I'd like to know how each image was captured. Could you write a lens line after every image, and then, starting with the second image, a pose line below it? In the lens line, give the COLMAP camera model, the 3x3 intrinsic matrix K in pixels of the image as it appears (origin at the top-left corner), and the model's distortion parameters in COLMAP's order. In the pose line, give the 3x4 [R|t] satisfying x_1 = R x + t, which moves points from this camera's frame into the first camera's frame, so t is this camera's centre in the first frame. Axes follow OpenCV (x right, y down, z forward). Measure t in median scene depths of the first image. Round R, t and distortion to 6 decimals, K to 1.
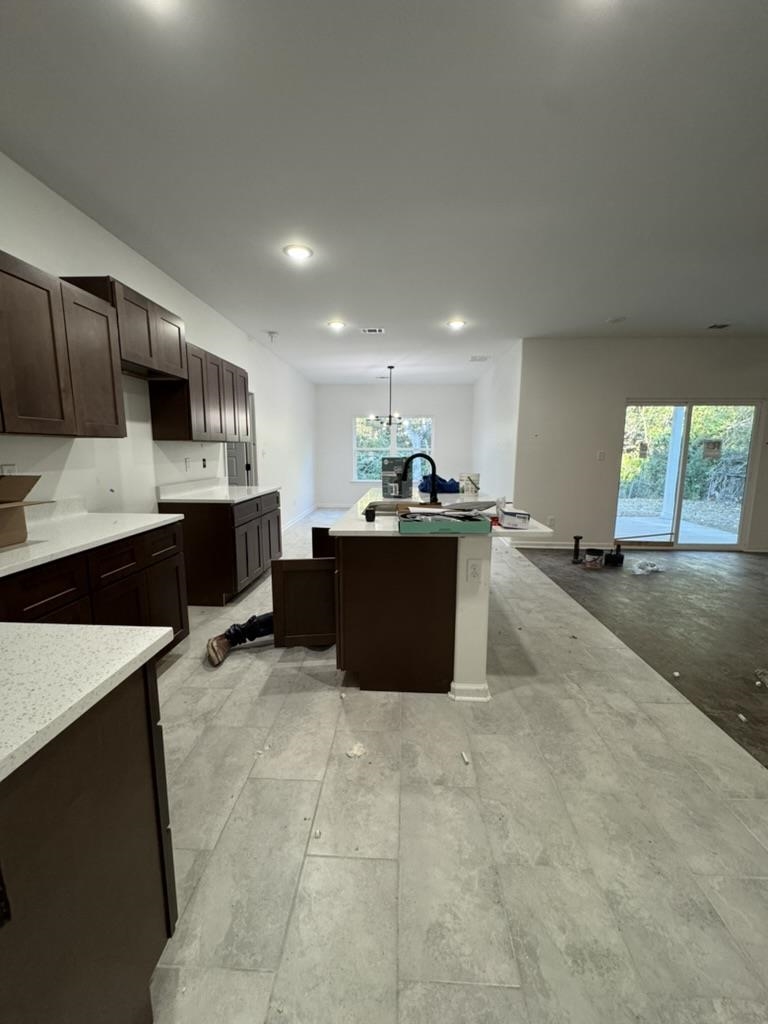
lens RADIAL K [[407.1, 0, 384.0], [0, 407.1, 512.0], [0, 0, 1]] dist [-0.001468, -0.000309]
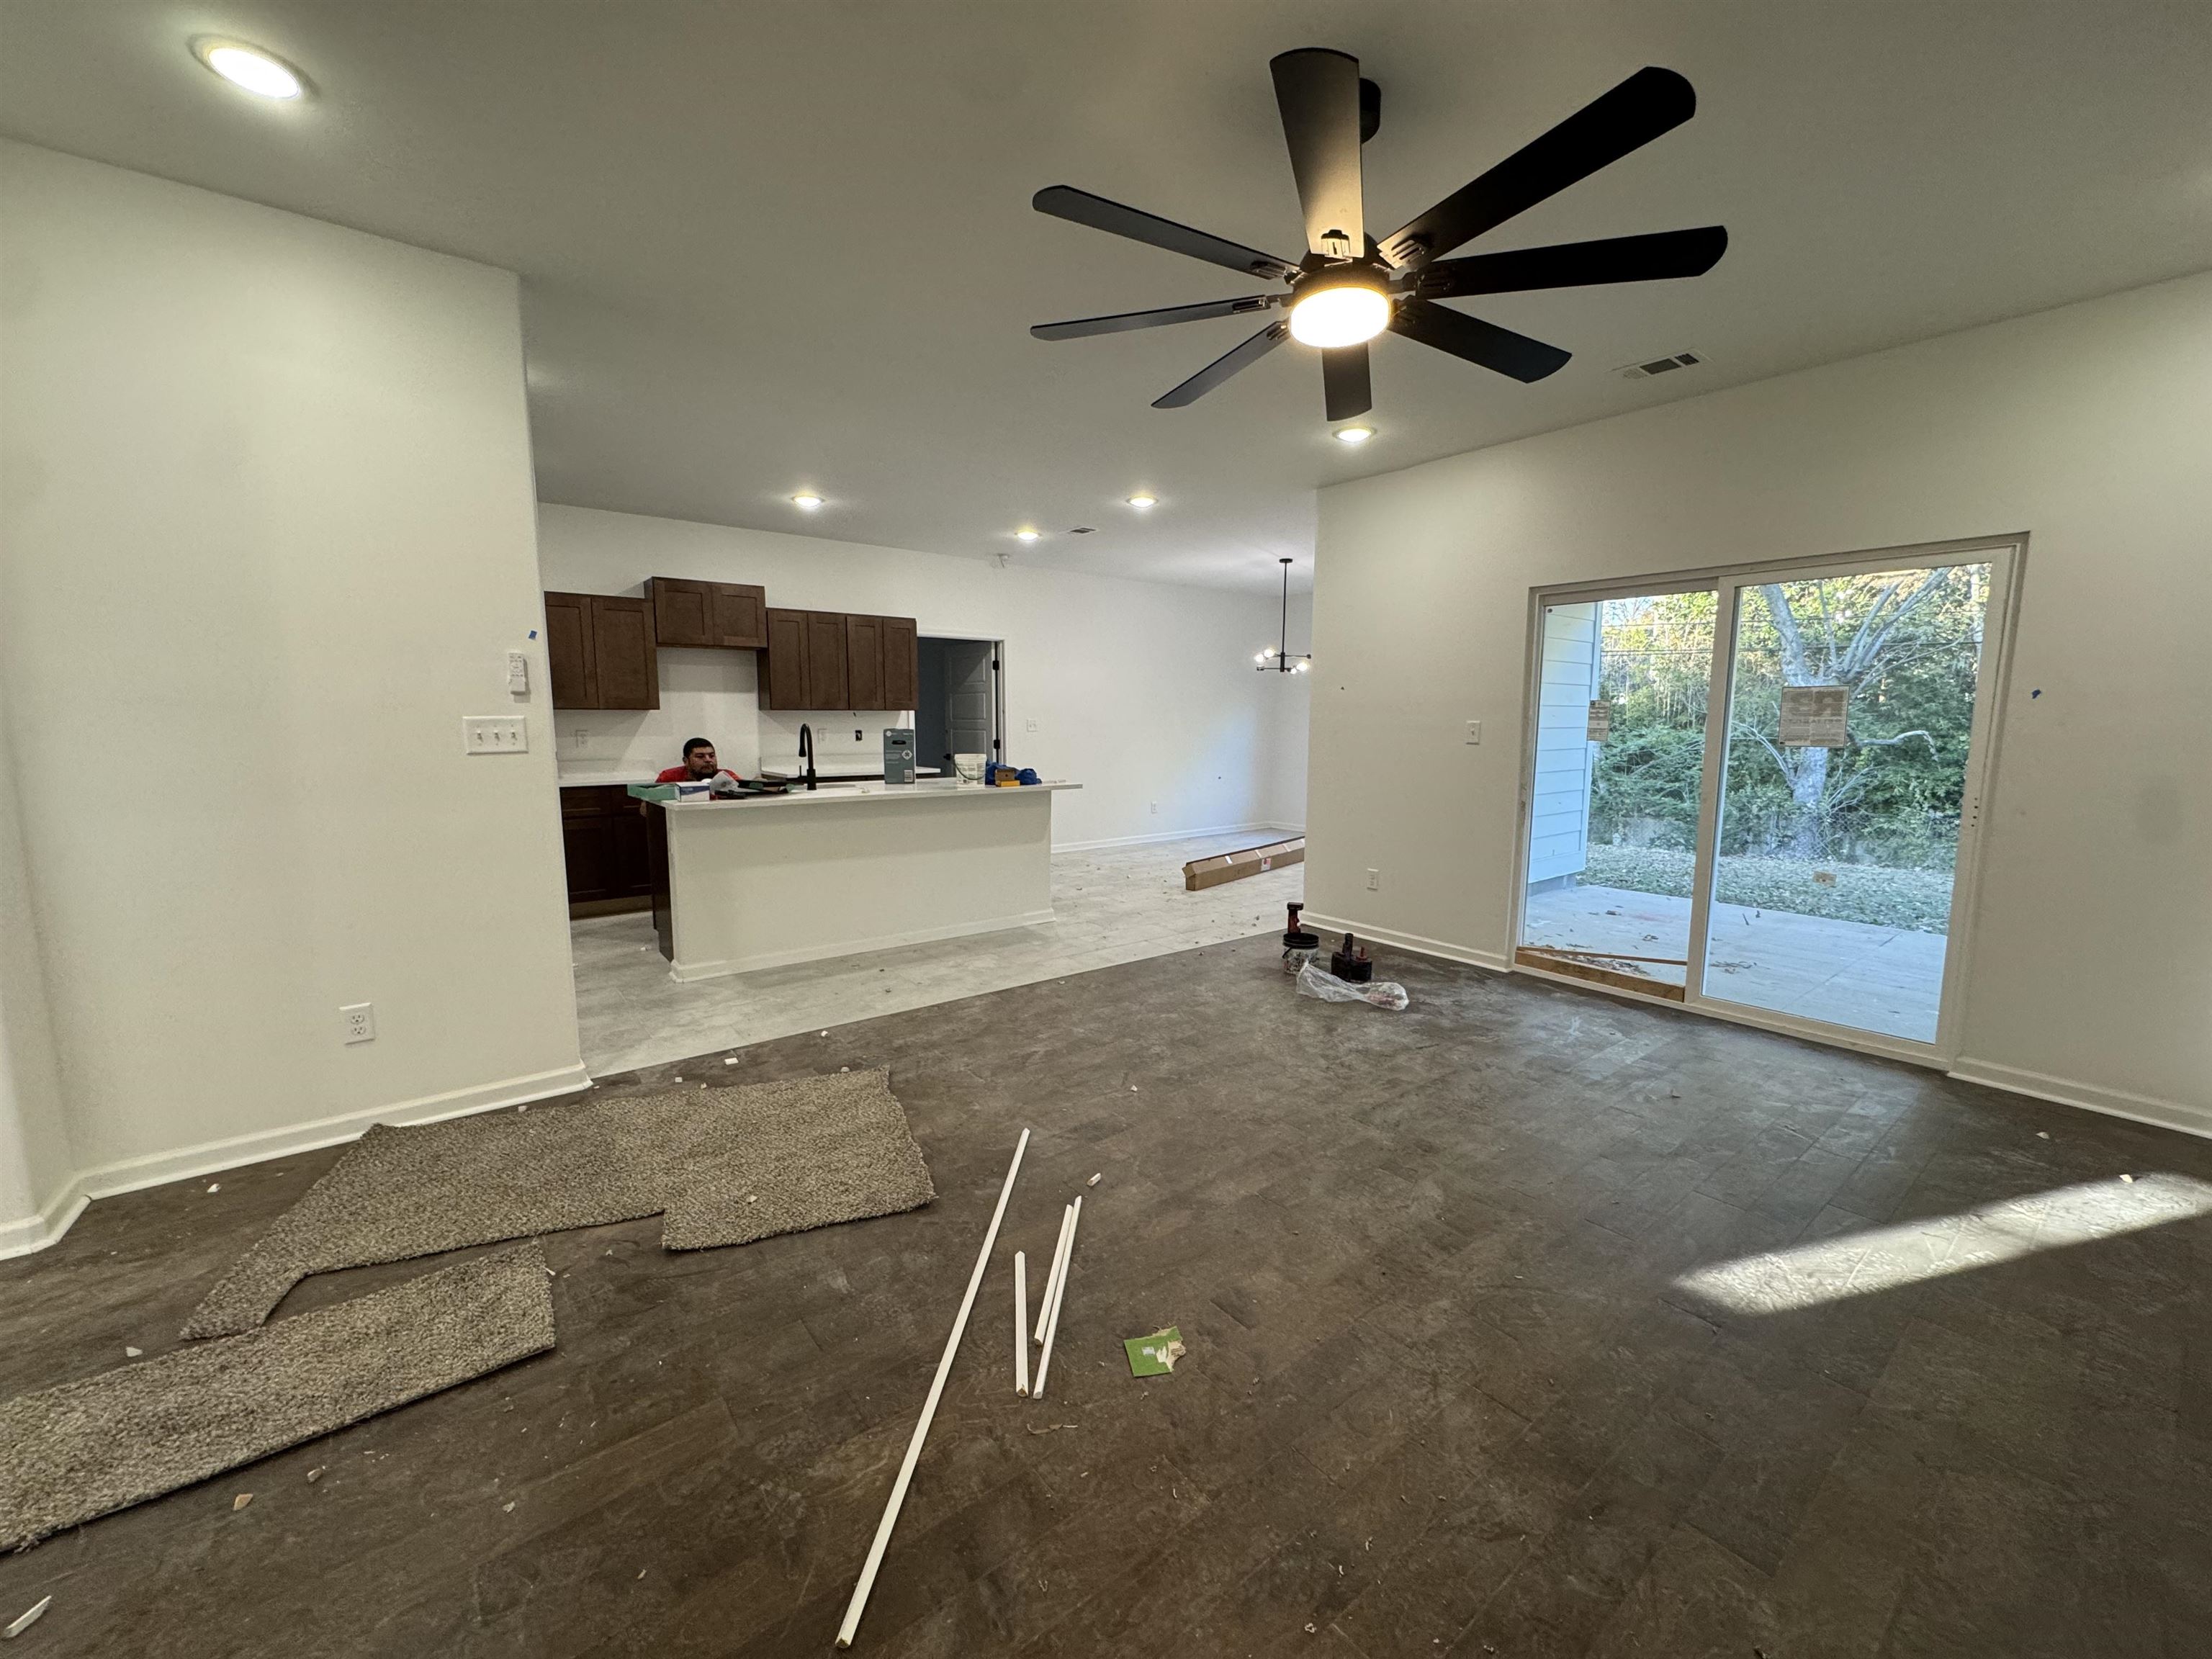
lens RADIAL K [[879.5, 0, 1104.7], [0, 879.5, 827.7], [0, 0, 1]] dist [-0.001468, -0.000309]
pose [[0.654891, 0.090892, -0.750237, 1.536480], [-0.113020, 0.993356, 0.021690, -0.033224], [0.747224, 0.070587, 0.660813, 0.233143]]
